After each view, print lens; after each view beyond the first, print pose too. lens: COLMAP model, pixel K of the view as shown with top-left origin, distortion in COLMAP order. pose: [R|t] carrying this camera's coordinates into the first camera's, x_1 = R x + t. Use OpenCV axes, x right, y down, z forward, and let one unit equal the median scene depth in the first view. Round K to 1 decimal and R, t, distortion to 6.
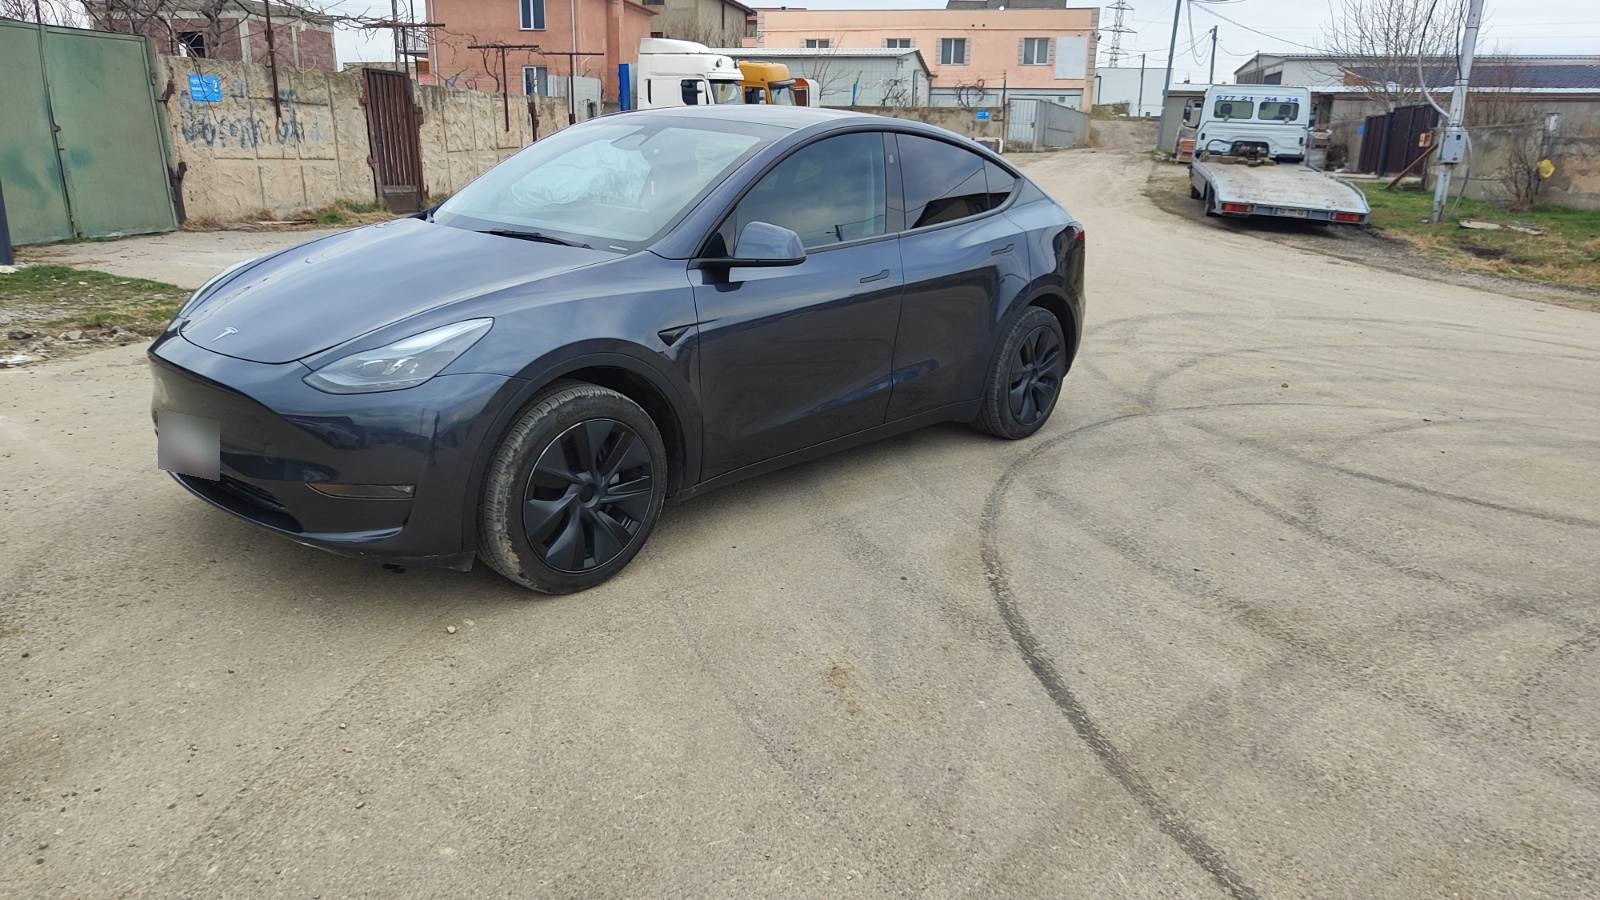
lens RADIAL K [[1097.5, 0, 800.0], [0, 1097.5, 450.0], [0, 0, 1]] dist [0.005633, 0.001620]
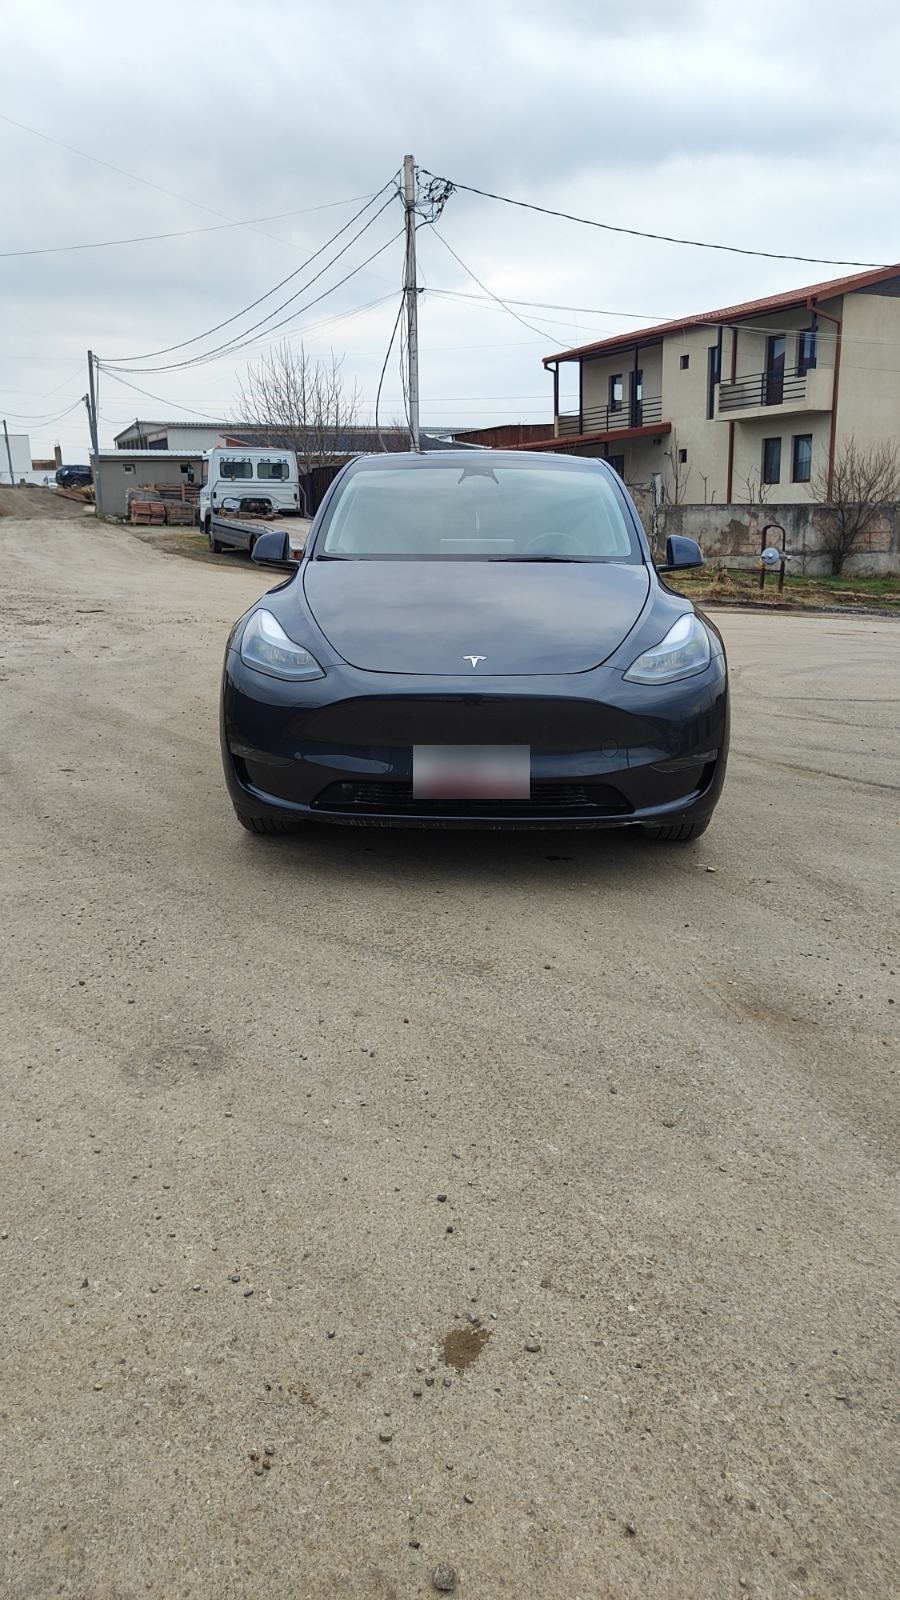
lens RADIAL K [[1097.5, 0, 450.0], [0, 1097.5, 800.0], [0, 0, 1]] dist [0.005633, 0.001620]
pose [[0.763150, -0.201647, 0.613955, -0.184431], [0.210680, 0.975796, 0.058614, -0.006445], [-0.610914, 0.084617, 0.787162, 0.030106]]
